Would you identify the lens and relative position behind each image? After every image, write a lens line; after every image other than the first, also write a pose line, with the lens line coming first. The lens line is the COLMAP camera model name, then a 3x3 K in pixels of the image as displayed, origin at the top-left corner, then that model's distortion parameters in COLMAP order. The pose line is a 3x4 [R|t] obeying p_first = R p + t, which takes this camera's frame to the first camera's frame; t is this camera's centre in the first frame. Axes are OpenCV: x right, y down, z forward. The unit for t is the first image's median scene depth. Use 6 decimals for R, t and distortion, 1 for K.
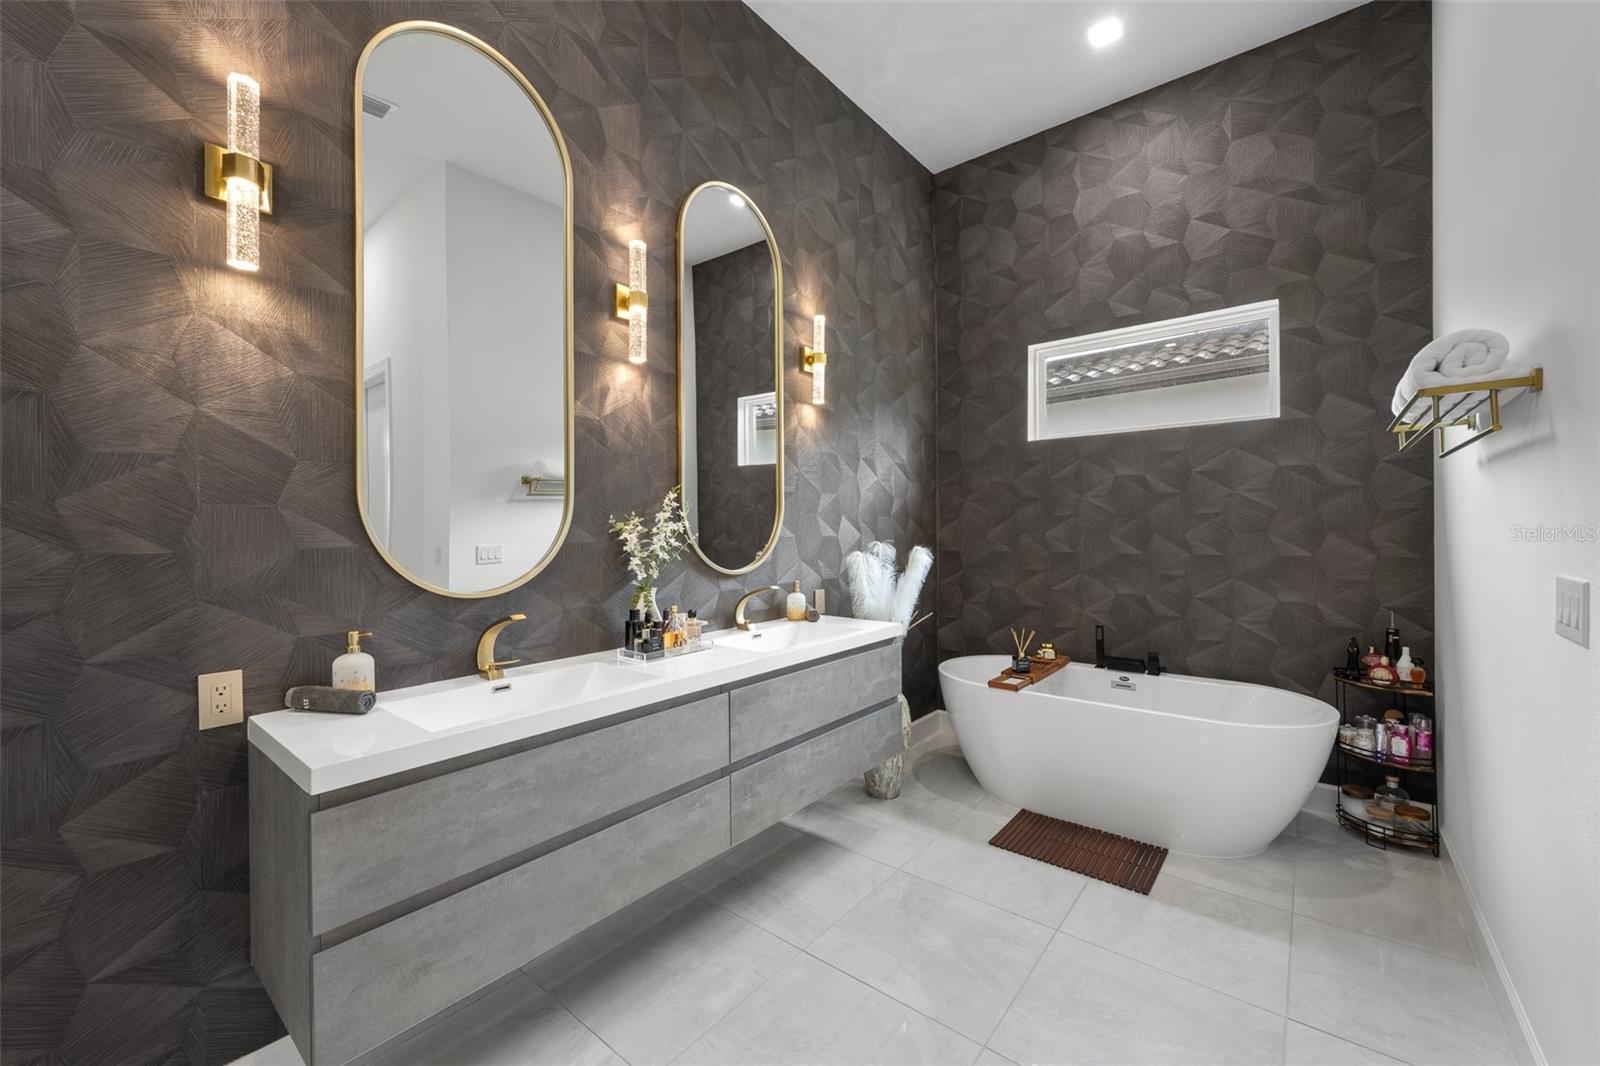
lens RADIAL K [[635.3, 0, 798.2], [0, 635.3, 529.7], [0, 0, 1]] dist [-0.002170, 0.001205]
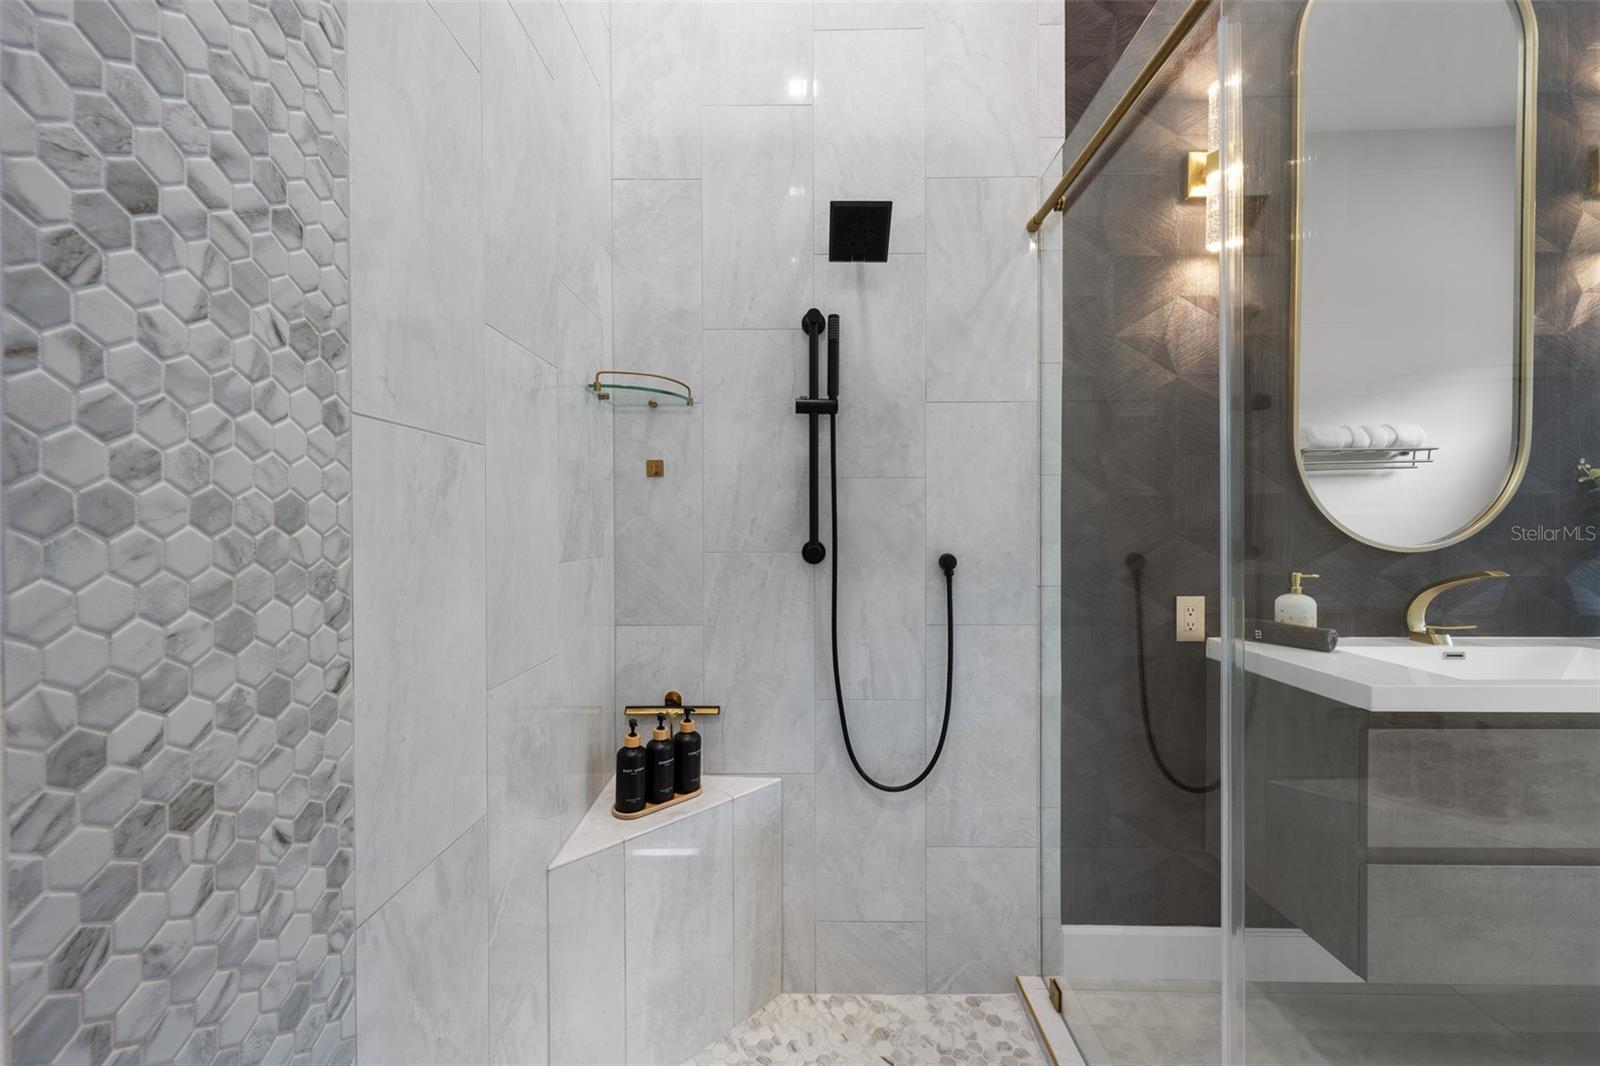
lens RADIAL K [[635.3, 0, 798.6], [0, 635.3, 528.0], [0, 0, 1]] dist [-0.002170, 0.001205]
pose [[0.618484, 0.011817, -0.785708, -0.425382], [-0.006428, 0.999930, 0.009978, 0.089209], [0.785771, -0.001121, 0.618517, -0.312986]]
